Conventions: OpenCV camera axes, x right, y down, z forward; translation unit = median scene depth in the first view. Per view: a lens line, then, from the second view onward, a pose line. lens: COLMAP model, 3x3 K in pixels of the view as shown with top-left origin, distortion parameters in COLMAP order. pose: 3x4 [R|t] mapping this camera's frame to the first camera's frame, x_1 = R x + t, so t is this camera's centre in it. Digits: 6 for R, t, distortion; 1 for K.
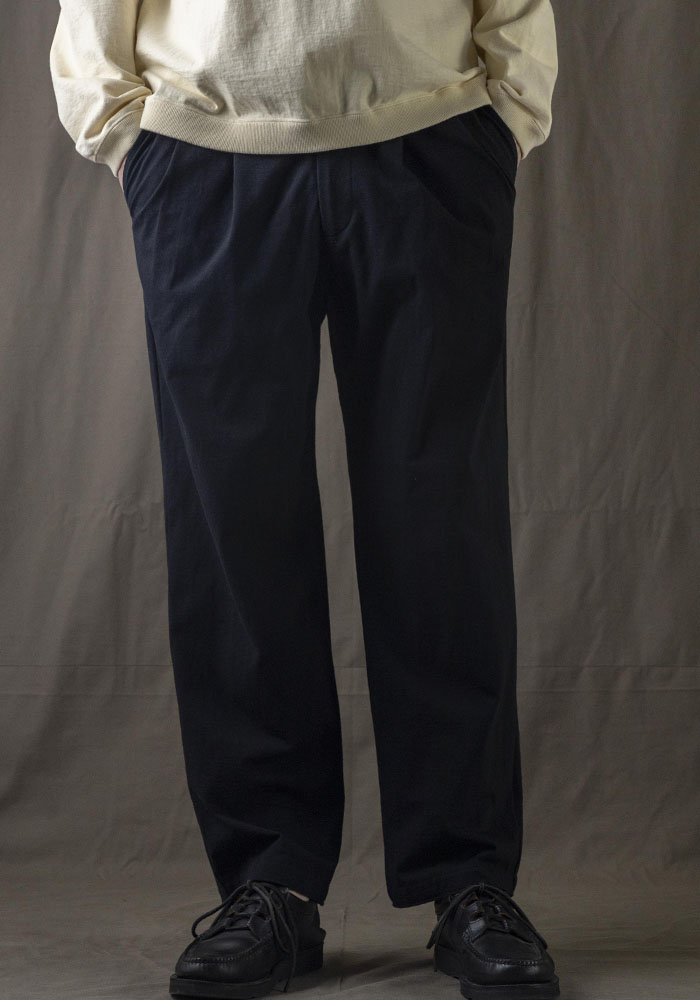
lens RADIAL K [[3895.6, 0, 395.2], [0, 3895.6, 540.3], [0, 0, 1]] dist [0.292925, 0.000000]
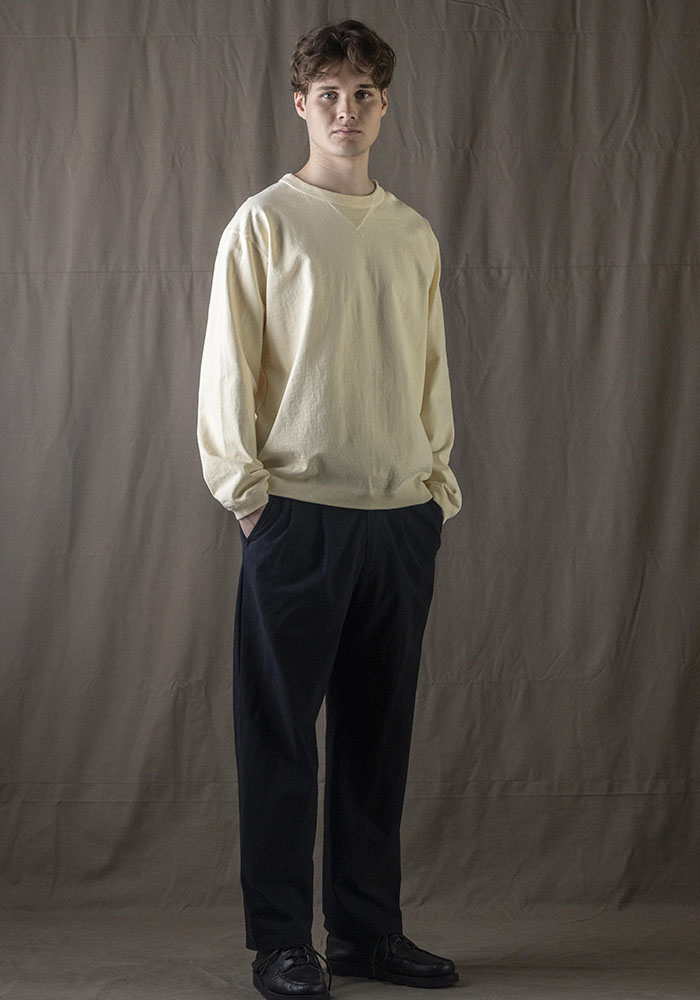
lens RADIAL K [[3895.6, 0, 332.1], [0, 3895.6, 496.0], [0, 0, 1]] dist [0.292925, 0.000000]
pose [[0.999900, -0.008761, -0.011100, 0.011008], [0.008719, 0.999955, -0.003770, -0.078180], [0.011132, 0.003673, 0.999931, -0.589440]]
